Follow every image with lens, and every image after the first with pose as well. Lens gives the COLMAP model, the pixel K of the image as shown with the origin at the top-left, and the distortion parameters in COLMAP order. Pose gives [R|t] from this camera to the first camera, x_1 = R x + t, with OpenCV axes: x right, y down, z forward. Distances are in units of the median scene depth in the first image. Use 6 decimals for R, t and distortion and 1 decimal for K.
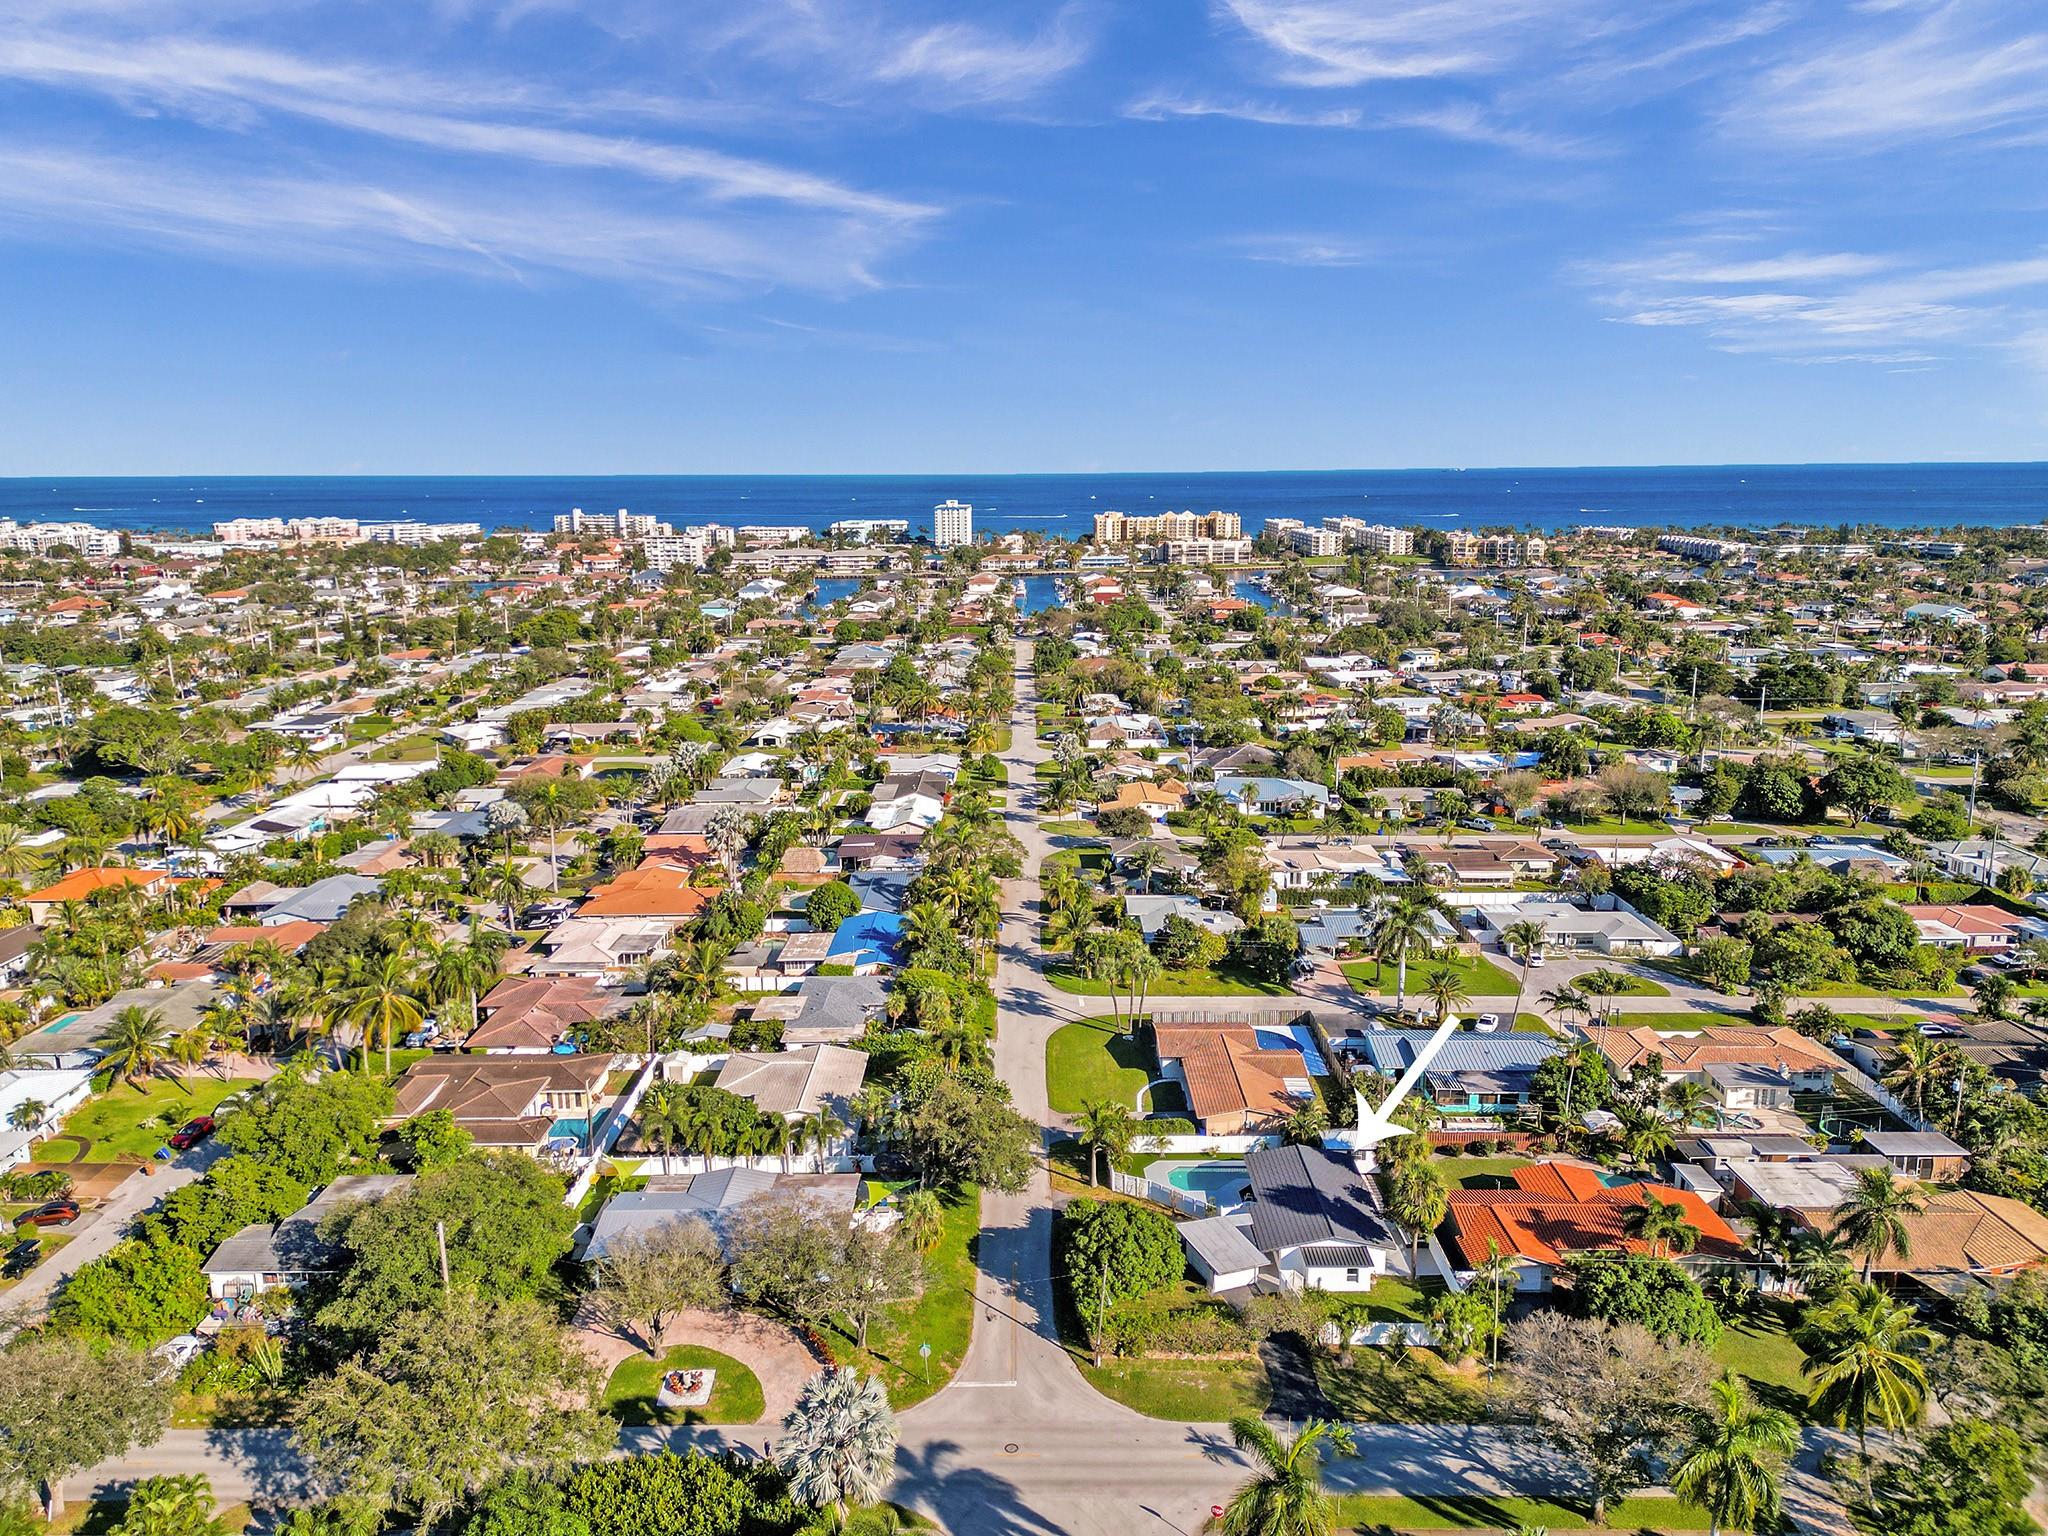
lens RADIAL K [[1426.4, 0, 1023.1], [0, 1426.4, 777.6], [0, 0, 1]] dist [0.088708, -0.099652]
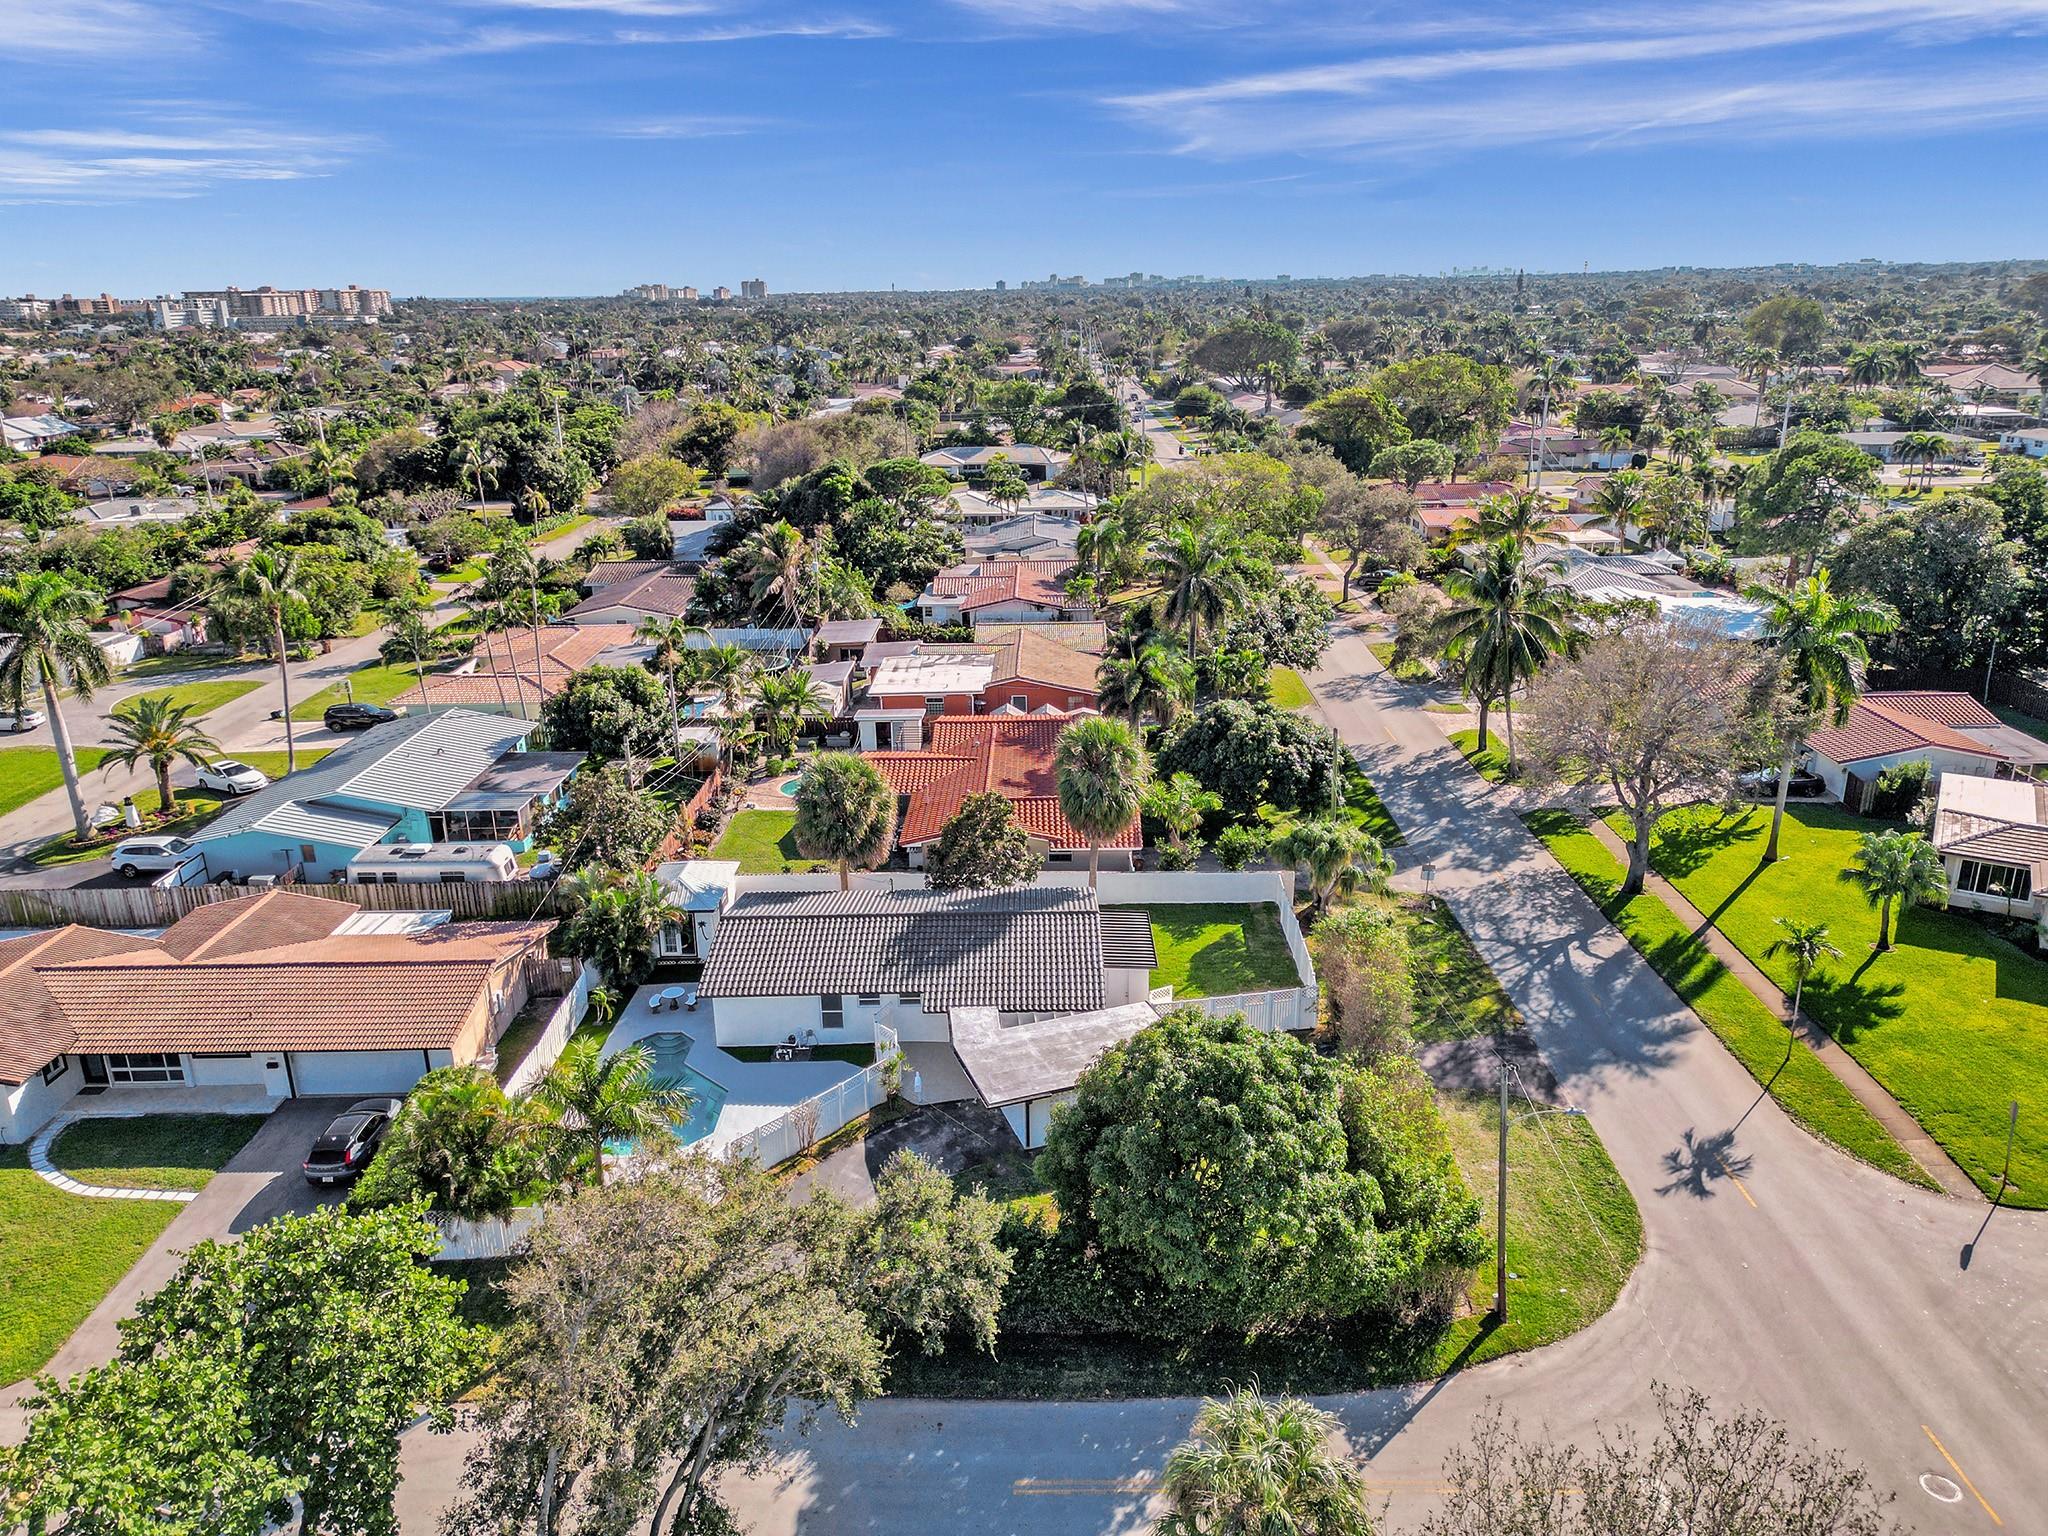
lens RADIAL K [[1428.1, 0, 1019.7], [0, 1428.1, 774.0], [0, 0, 1]] dist [0.083420, -0.081987]
pose [[0.019249, -0.318061, 0.947875, -0.218210], [0.233232, 0.923323, 0.305086, 0.091602], [-0.972231, 0.215202, 0.091955, 0.822064]]
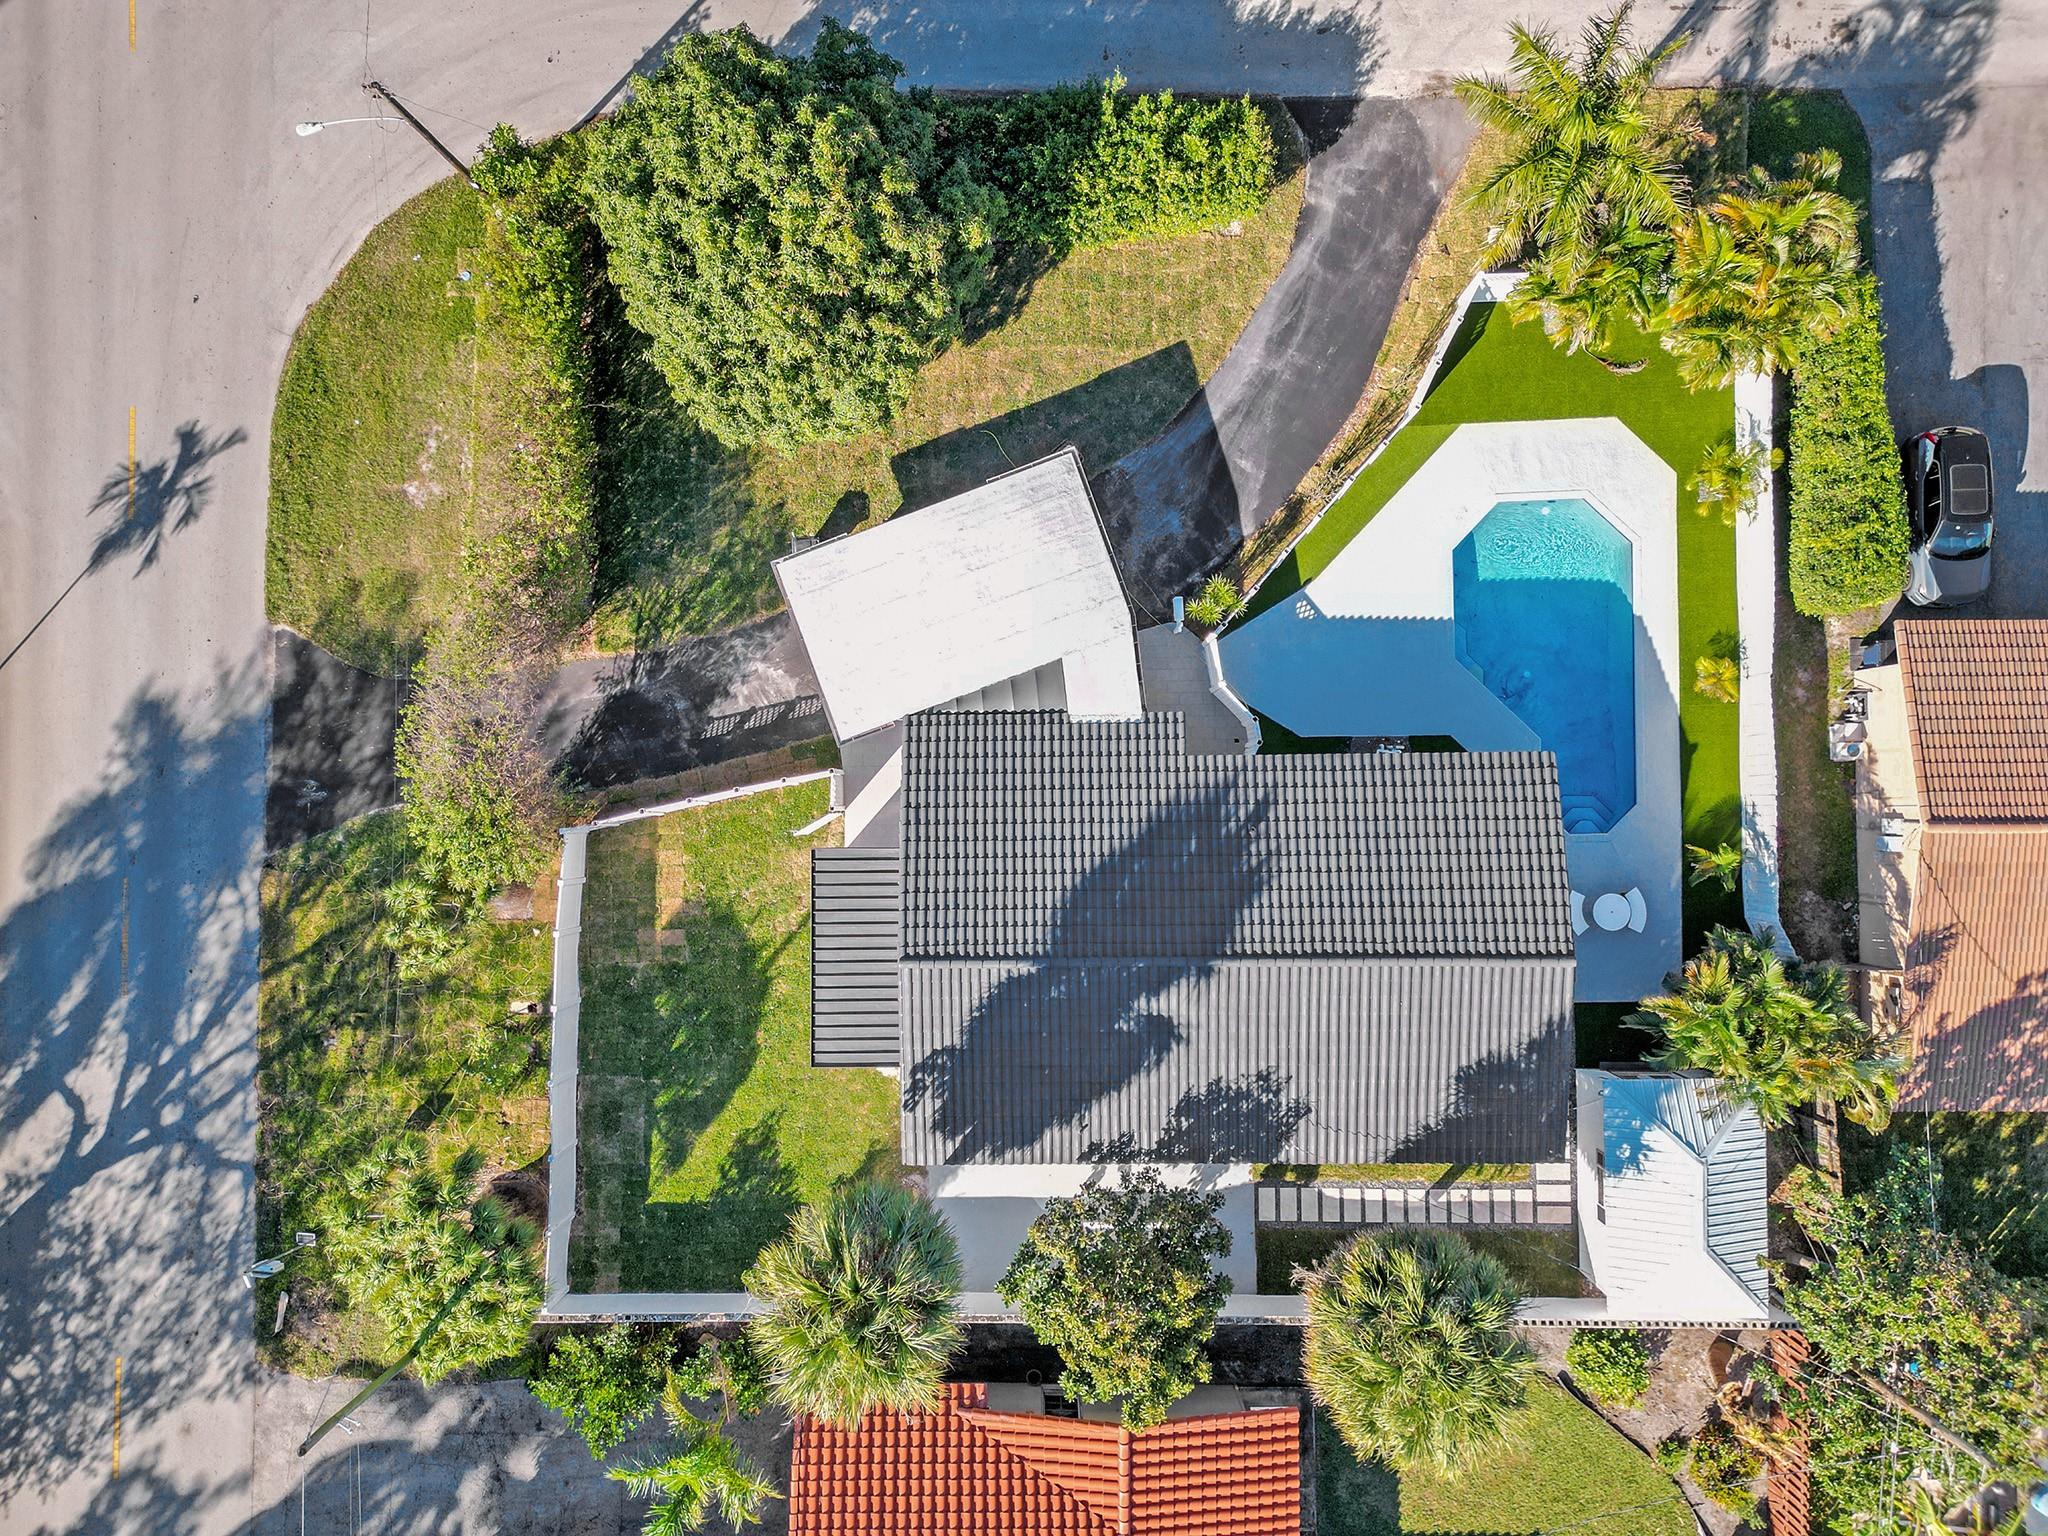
lens RADIAL K [[1428.1, 0, 1019.7], [0, 1428.1, 774.0], [0, 0, 1]] dist [0.083420, -0.081987]
pose [[0.005472, 0.999891, -0.013685, 0.153985], [-0.197492, 0.014496, 0.980197, 0.020765], [0.980289, -0.002661, 0.197550, 0.819730]]
